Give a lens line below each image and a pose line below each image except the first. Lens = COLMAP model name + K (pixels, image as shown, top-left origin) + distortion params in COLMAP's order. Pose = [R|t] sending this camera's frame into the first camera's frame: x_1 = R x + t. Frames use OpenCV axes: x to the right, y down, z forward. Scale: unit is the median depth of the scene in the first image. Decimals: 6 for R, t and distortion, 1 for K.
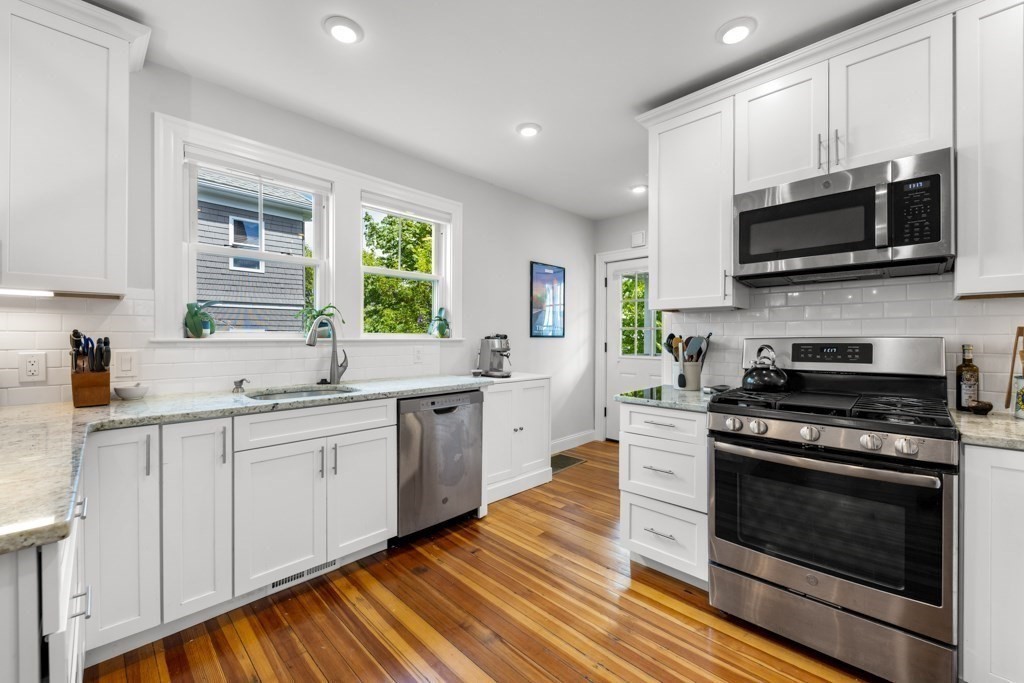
lens RADIAL K [[411.3, 0, 510.7], [0, 411.3, 332.9], [0, 0, 1]] dist [0.002018, -0.003309]
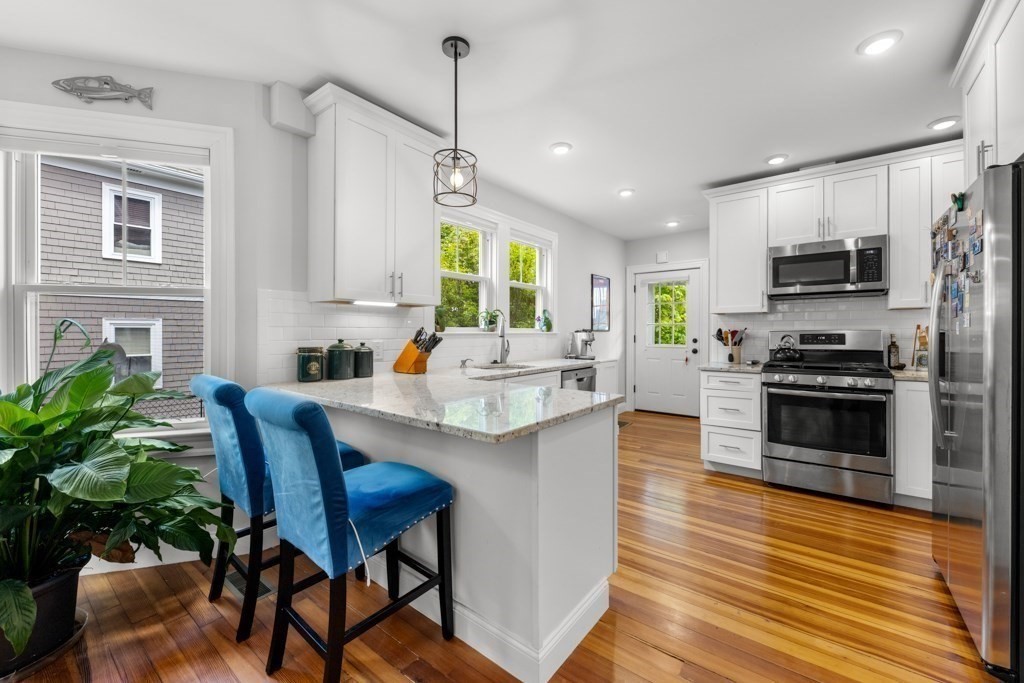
lens RADIAL K [[411.1, 0, 512.4], [0, 411.1, 328.1], [0, 0, 1]] dist [0.001917, 0.000258]
pose [[0.993157, -0.001938, 0.116769, -0.687984], [0.001781, 0.999997, 0.001452, -0.003811], [-0.116771, -0.001234, 0.993158, -0.549872]]
